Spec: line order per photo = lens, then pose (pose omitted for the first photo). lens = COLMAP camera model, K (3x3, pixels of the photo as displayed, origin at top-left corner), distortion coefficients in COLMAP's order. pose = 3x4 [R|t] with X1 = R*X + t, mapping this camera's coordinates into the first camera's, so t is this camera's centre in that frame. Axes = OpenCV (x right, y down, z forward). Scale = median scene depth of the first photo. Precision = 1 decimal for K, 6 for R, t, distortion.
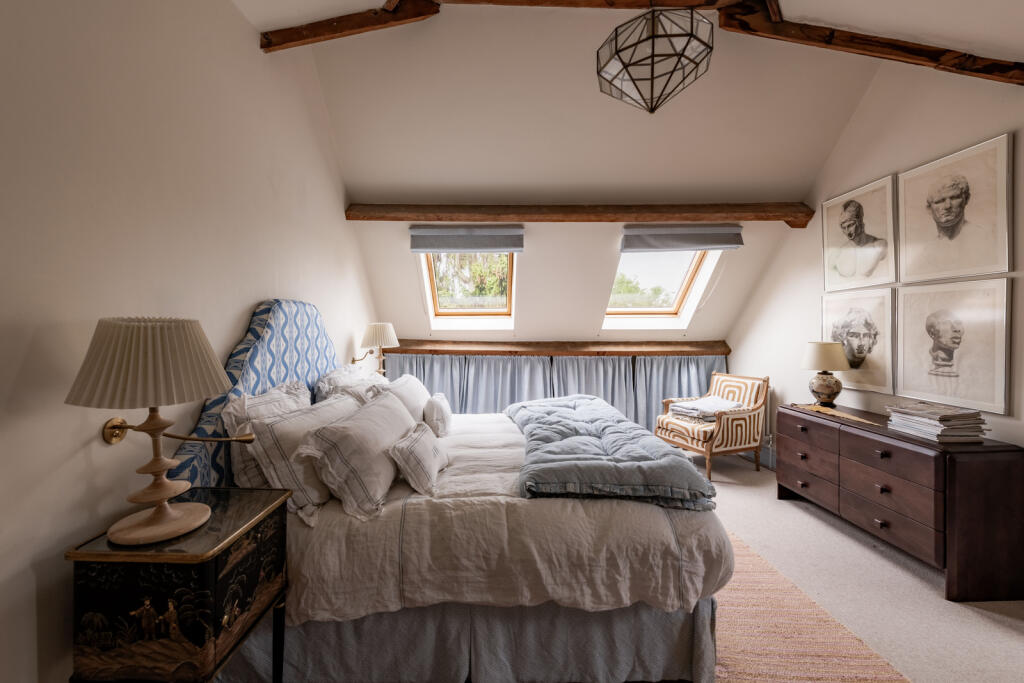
lens RADIAL K [[421.0, 0, 477.4], [0, 421.0, 330.9], [0, 0, 1]] dist [0.003467, -0.000187]
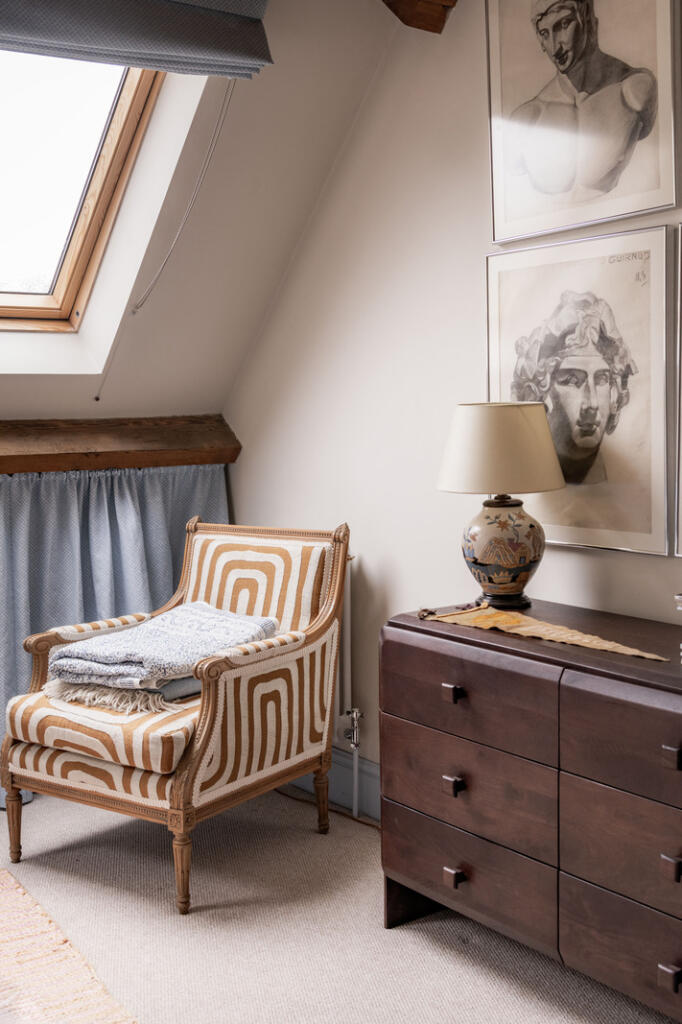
lens RADIAL K [[1182.0, 0, 340.7], [0, 1182.0, 513.2], [0, 0, 1]] dist [0.019623, 0.000000]
pose [[0.805869, -0.059697, 0.589077, 0.211241], [0.015020, 0.996645, 0.080452, 0.036039], [-0.591904, -0.055986, 0.804062, 0.365708]]
